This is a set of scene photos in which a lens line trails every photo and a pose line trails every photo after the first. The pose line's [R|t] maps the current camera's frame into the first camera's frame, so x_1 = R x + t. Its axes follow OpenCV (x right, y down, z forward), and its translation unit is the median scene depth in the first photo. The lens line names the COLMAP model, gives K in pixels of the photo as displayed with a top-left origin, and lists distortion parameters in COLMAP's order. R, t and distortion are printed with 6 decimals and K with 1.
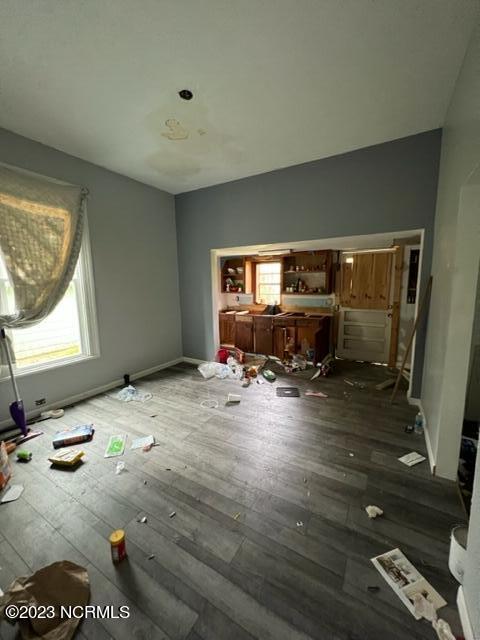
lens RADIAL K [[255.7, 0, 240.5], [0, 255.7, 319.5], [0, 0, 1]] dist [-0.001089, -0.000106]
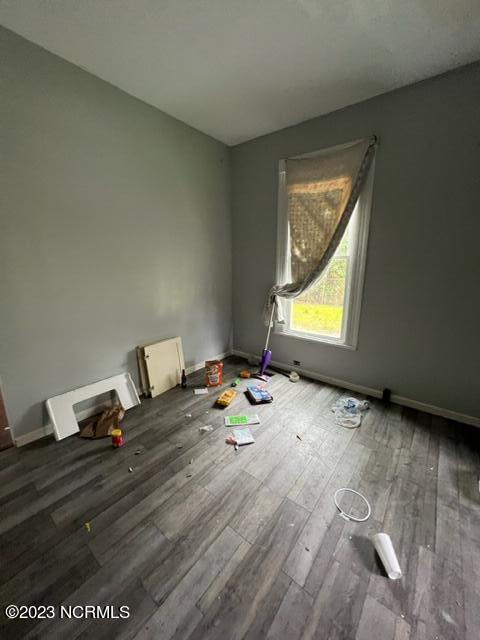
lens RADIAL K [[255.7, 0, 241.0], [0, 255.7, 318.3], [0, 0, 1]] dist [-0.001089, -0.000106]
pose [[-0.135872, 0.231837, -0.963219, 0.361270], [-0.136421, 0.958596, 0.249967, -0.141509], [0.981289, 0.165367, -0.098619, 0.881215]]
